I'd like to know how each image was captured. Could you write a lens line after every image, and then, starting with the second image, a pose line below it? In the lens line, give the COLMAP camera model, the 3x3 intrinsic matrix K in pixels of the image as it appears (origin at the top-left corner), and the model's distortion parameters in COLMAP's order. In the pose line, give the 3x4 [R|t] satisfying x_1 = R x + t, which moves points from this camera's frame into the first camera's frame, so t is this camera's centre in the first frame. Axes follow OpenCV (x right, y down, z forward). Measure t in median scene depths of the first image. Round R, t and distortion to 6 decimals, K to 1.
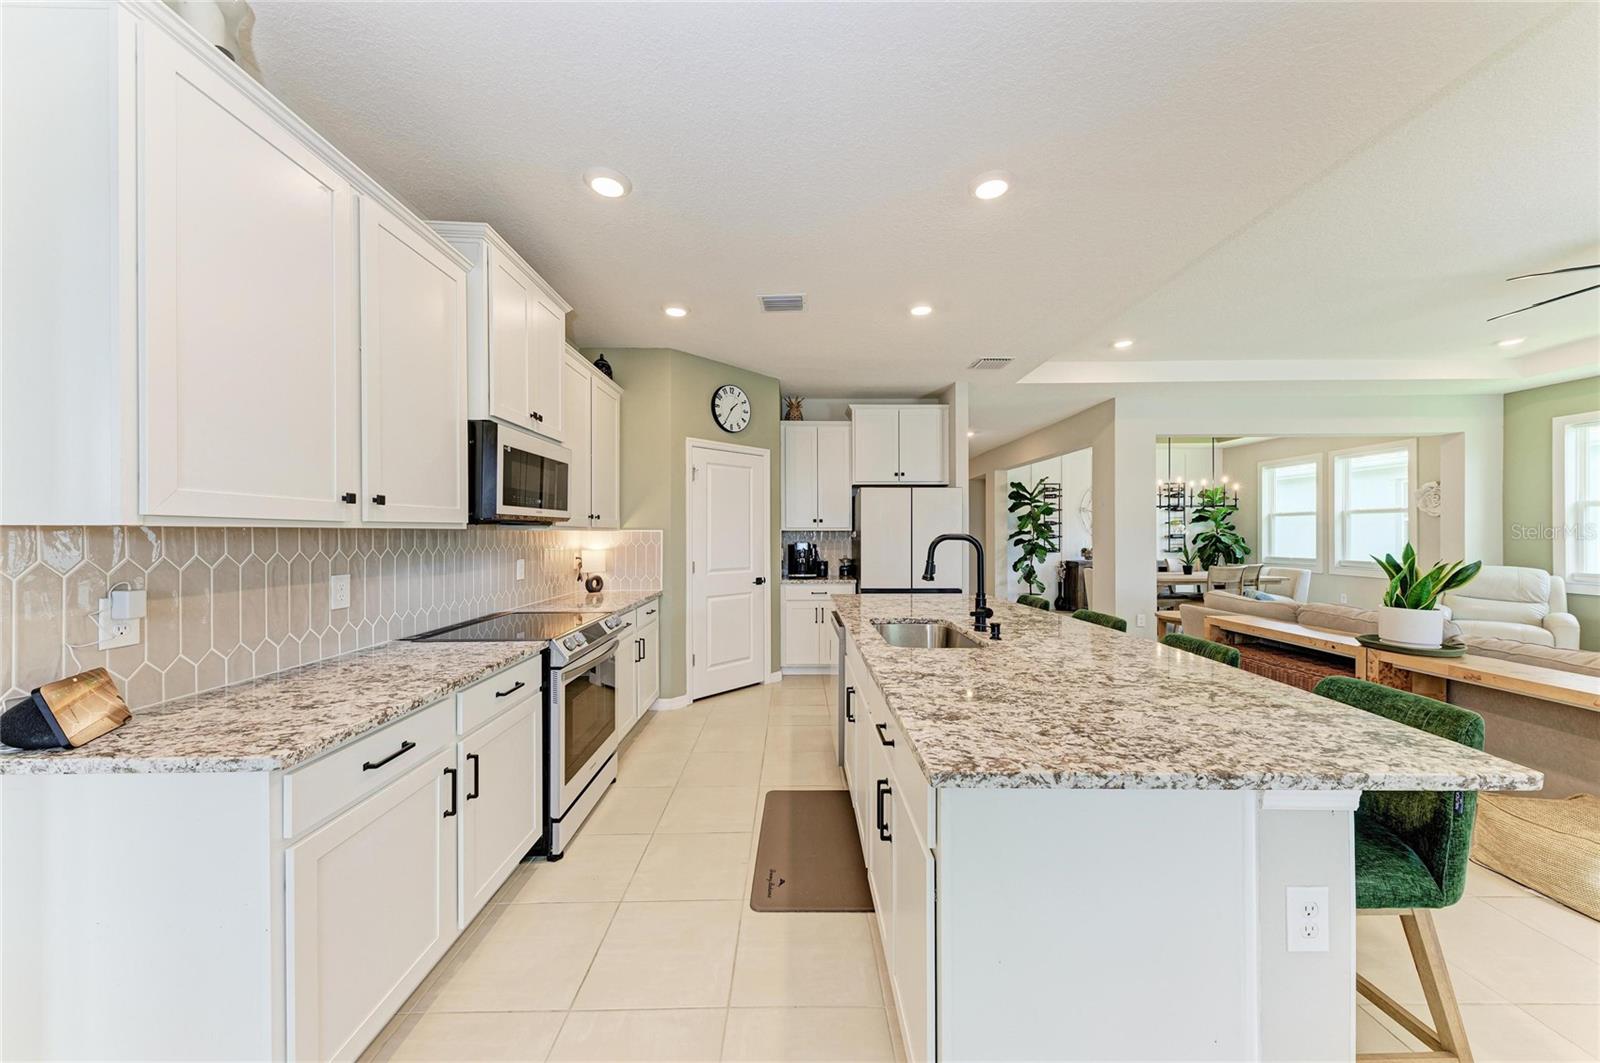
lens RADIAL K [[541.5, 0, 800.0], [0, 541.5, 531.5], [0, 0, 1]] dist [0.000852, 0.000054]
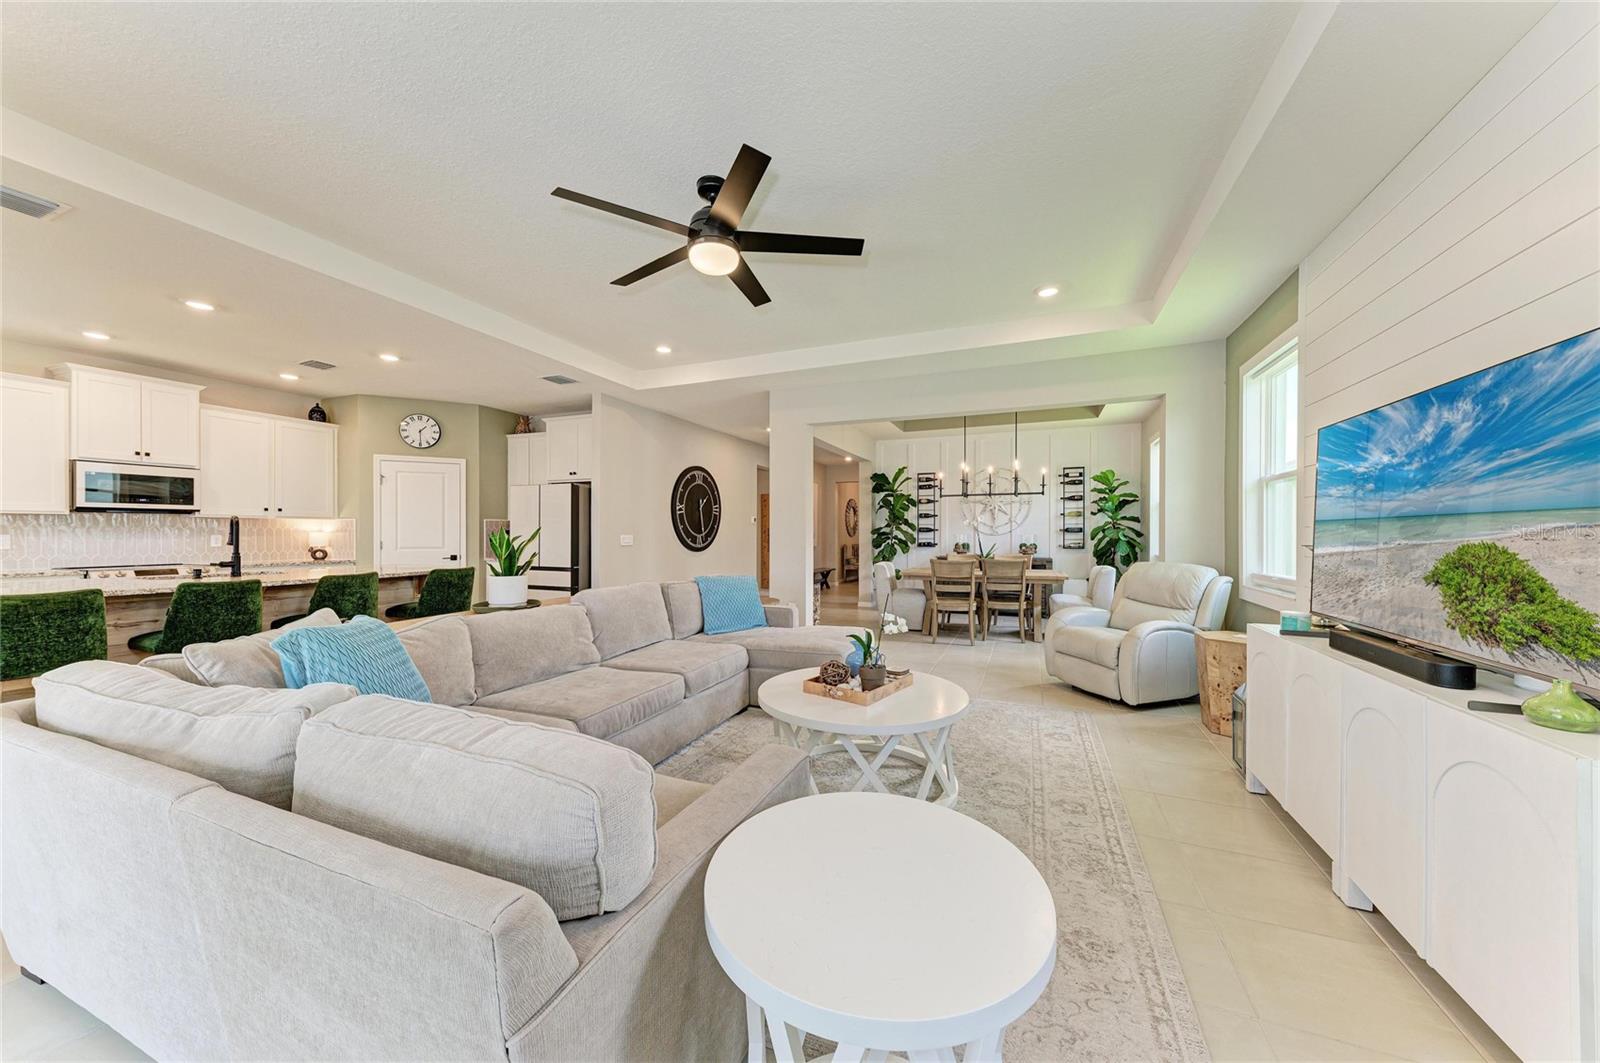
lens RADIAL K [[547.4, 0, 795.3], [0, 547.4, 529.0], [0, 0, 1]] dist [0.001378, 0.000059]
pose [[0.921606, 0.001760, -0.388122, 1.104910], [-0.003397, 0.999988, -0.003532, 0.020504], [0.388111, 0.004573, 0.921601, 0.073947]]
